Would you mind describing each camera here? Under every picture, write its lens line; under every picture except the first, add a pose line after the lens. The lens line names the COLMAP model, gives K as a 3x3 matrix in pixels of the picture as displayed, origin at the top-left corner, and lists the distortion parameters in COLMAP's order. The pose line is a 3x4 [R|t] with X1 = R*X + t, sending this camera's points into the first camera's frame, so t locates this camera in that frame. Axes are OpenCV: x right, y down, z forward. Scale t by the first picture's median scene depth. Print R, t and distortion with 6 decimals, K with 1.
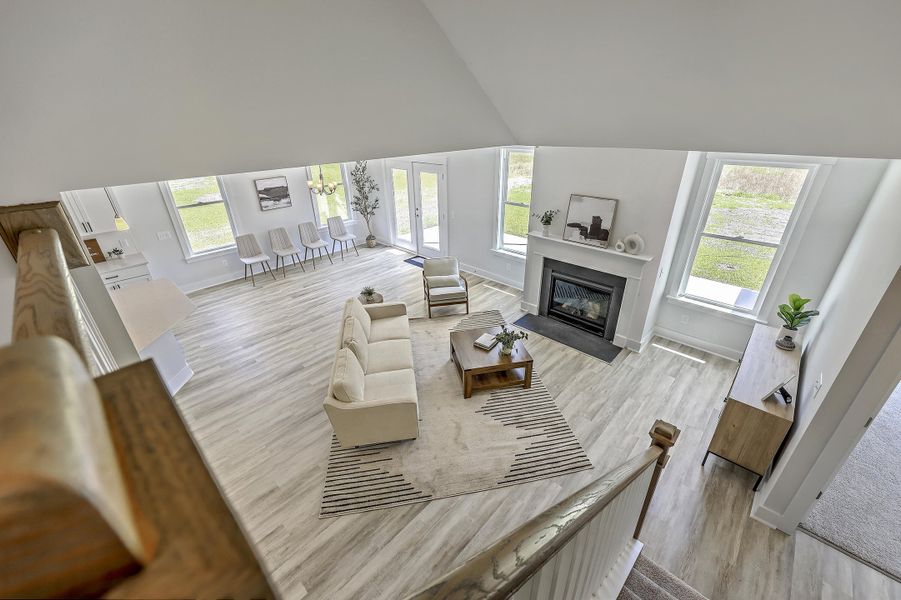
lens RADIAL K [[365.1, 0, 454.1], [0, 365.1, 298.4], [0, 0, 1]] dist [0.000348, -0.000216]
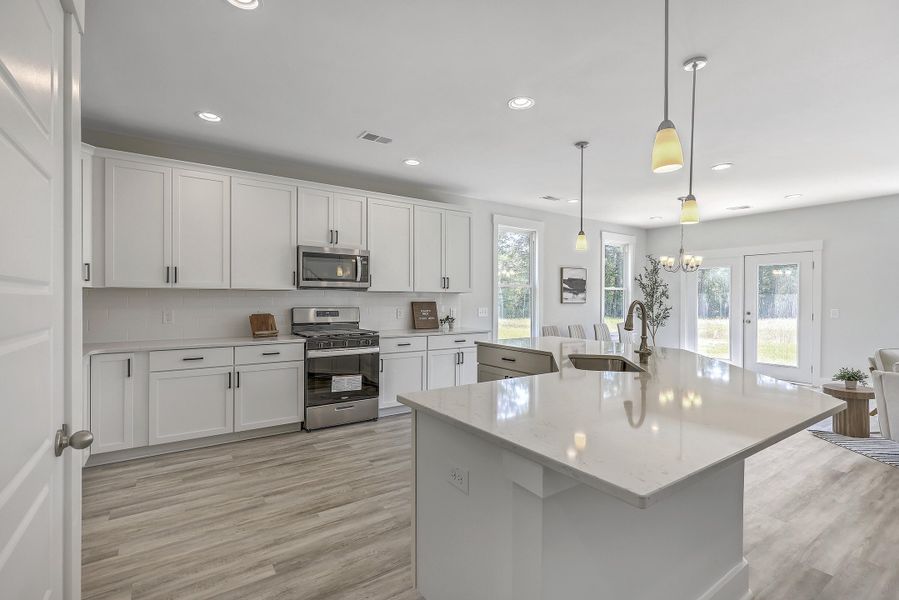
lens RADIAL K [[415.6, 0, 450.7], [0, 415.6, 299.4], [0, 0, 1]] dist [-0.002582, -0.000337]
pose [[0.975632, 0.019007, -0.218589, -0.845207], [-0.113802, 0.895601, -0.430056, 0.284557], [0.187595, 0.444452, 0.875940, 0.173608]]
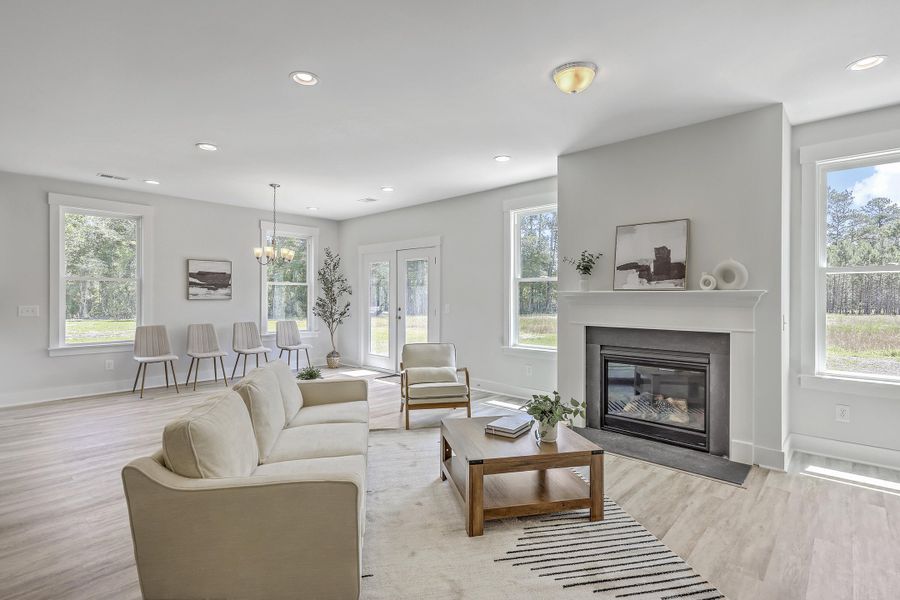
lens RADIAL K [[434.7, 0, 452.3], [0, 434.7, 296.5], [0, 0, 1]] dist [0.003436, -0.000009]
pose [[0.999808, 0.016801, 0.010067, -0.003416], [-0.010574, 0.895648, -0.444638, 0.207657], [-0.016487, 0.444446, 0.895654, 0.303763]]
